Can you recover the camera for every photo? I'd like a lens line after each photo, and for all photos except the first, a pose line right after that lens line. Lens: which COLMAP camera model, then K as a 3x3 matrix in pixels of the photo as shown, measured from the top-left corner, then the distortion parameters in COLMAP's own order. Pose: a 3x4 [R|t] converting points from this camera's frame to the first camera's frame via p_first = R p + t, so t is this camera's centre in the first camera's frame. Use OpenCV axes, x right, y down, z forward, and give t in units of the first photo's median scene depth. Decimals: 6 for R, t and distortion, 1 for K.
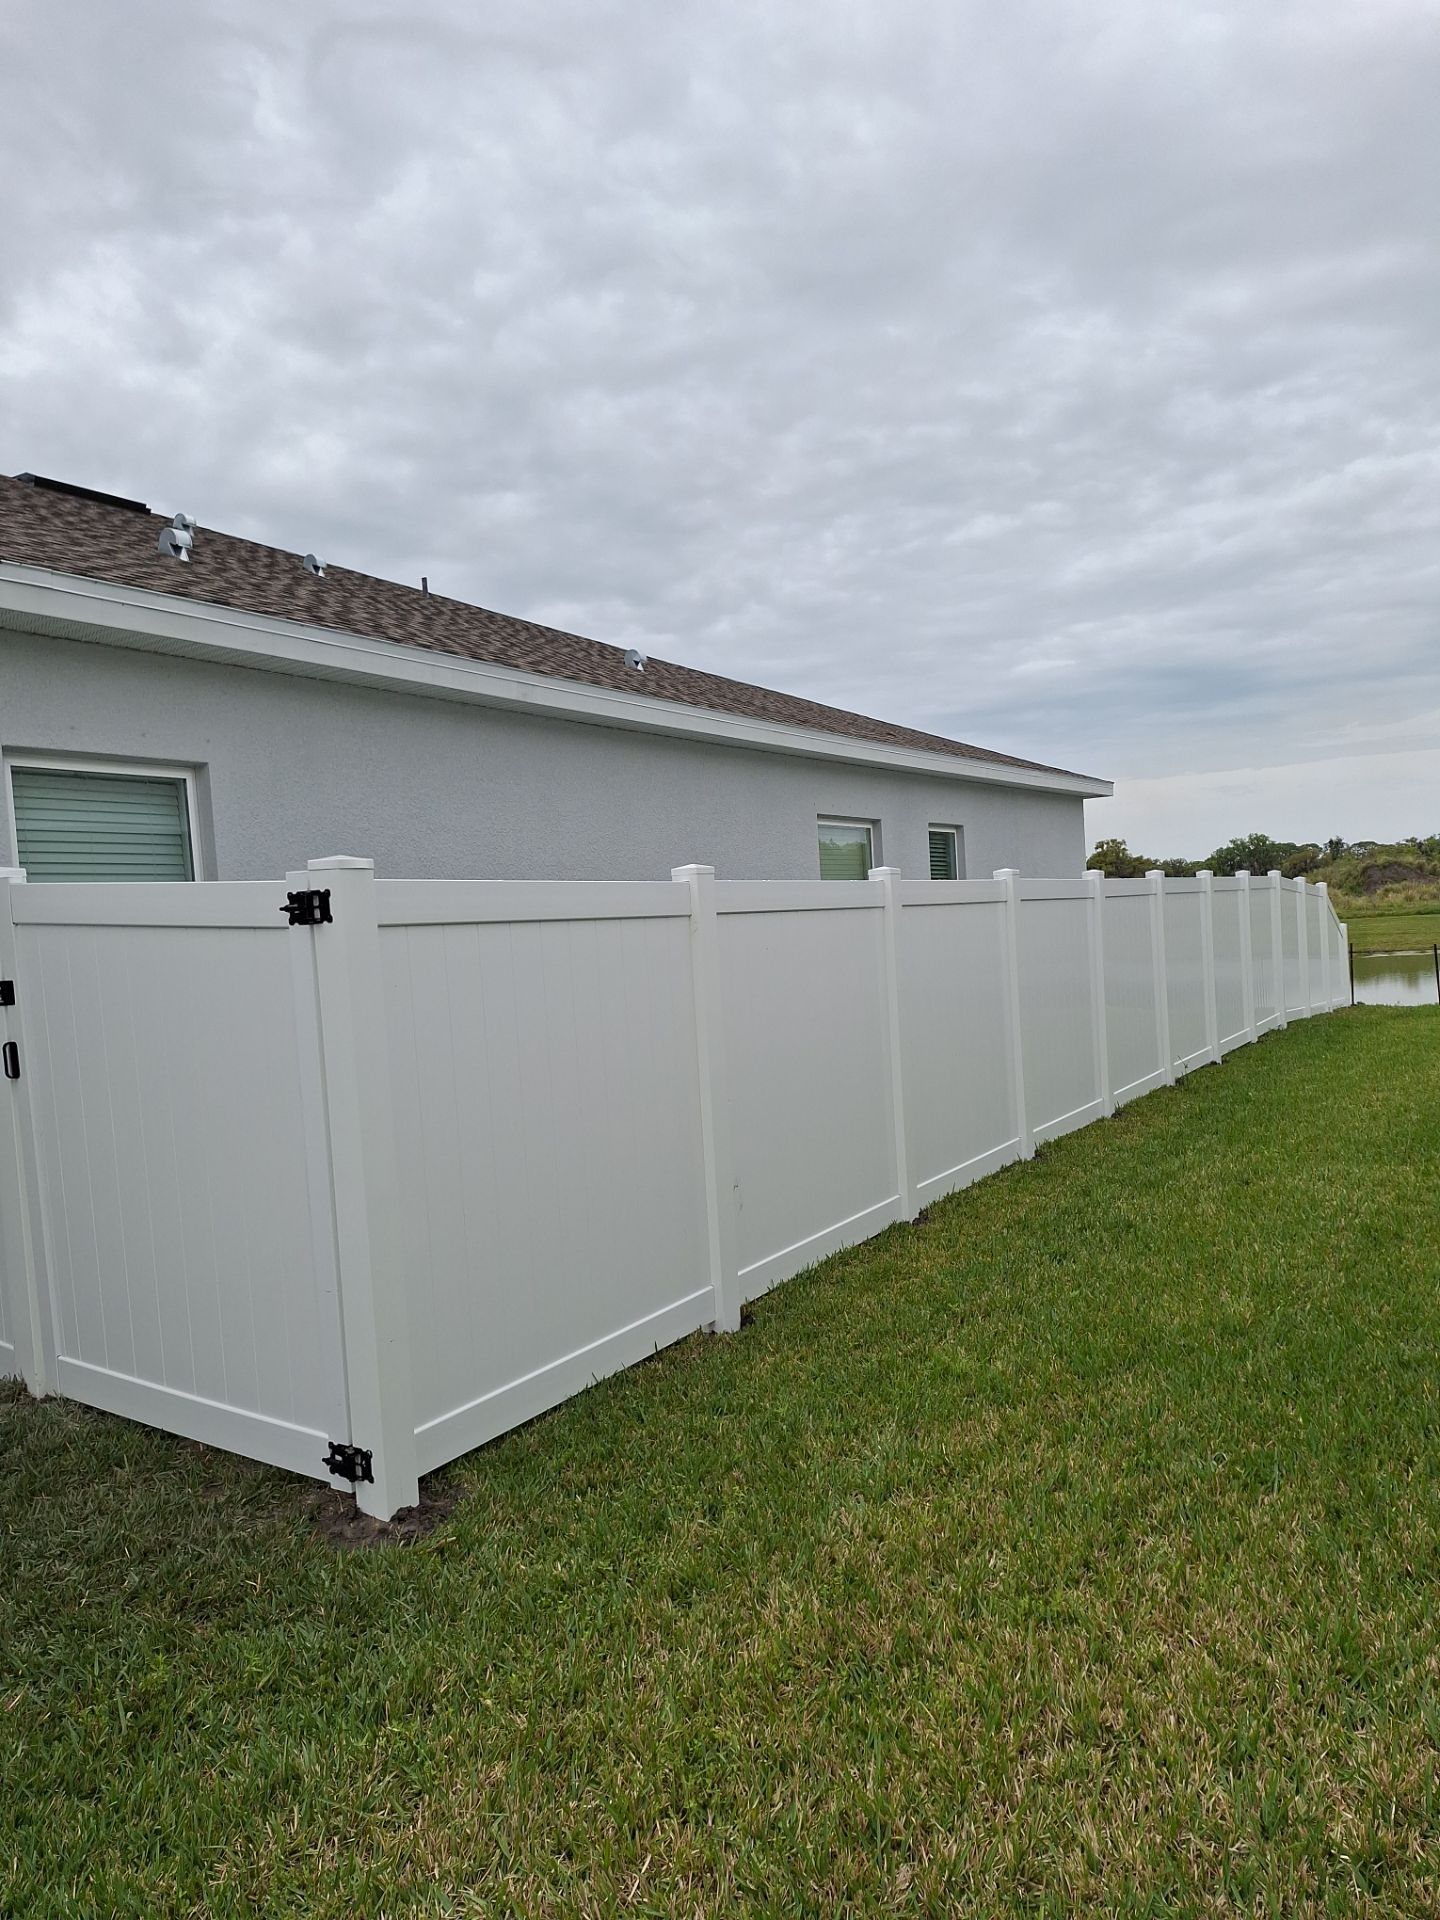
lens RADIAL K [[1351.1, 0, 720.0], [0, 1351.1, 960.0], [0, 0, 1]] dist [0.050871, -0.063419]
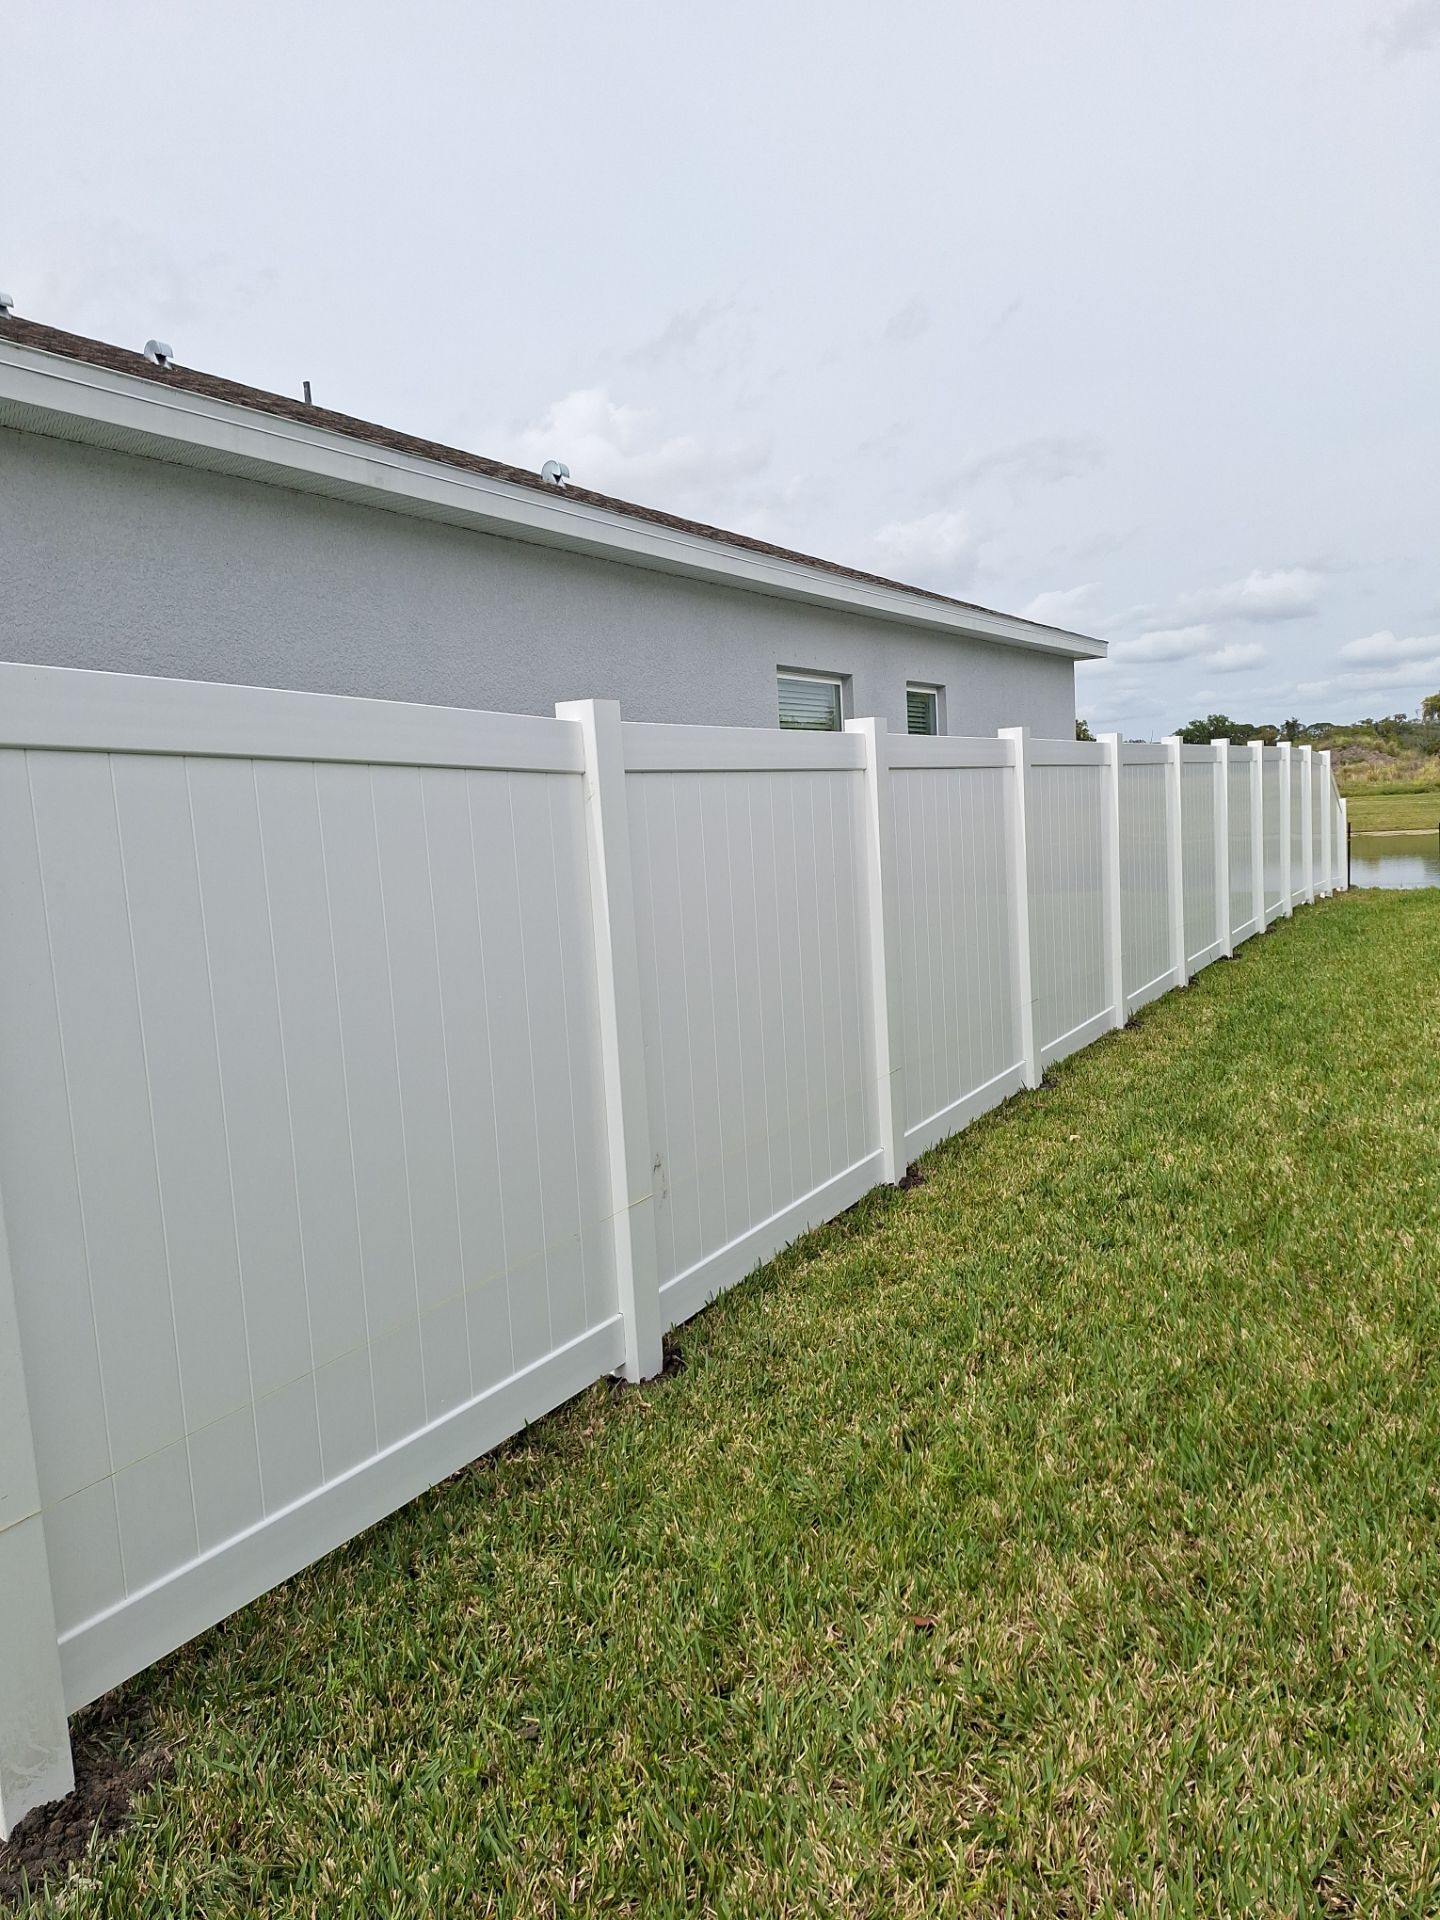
lens RADIAL K [[1351.1, 0, 720.0], [0, 1351.1, 960.0], [0, 0, 1]] dist [0.050871, -0.063419]
pose [[0.999591, -0.005080, 0.028160, 0.018824], [0.002636, 0.996278, 0.086157, 0.001175], [-0.028493, -0.086047, 0.995884, 0.233999]]
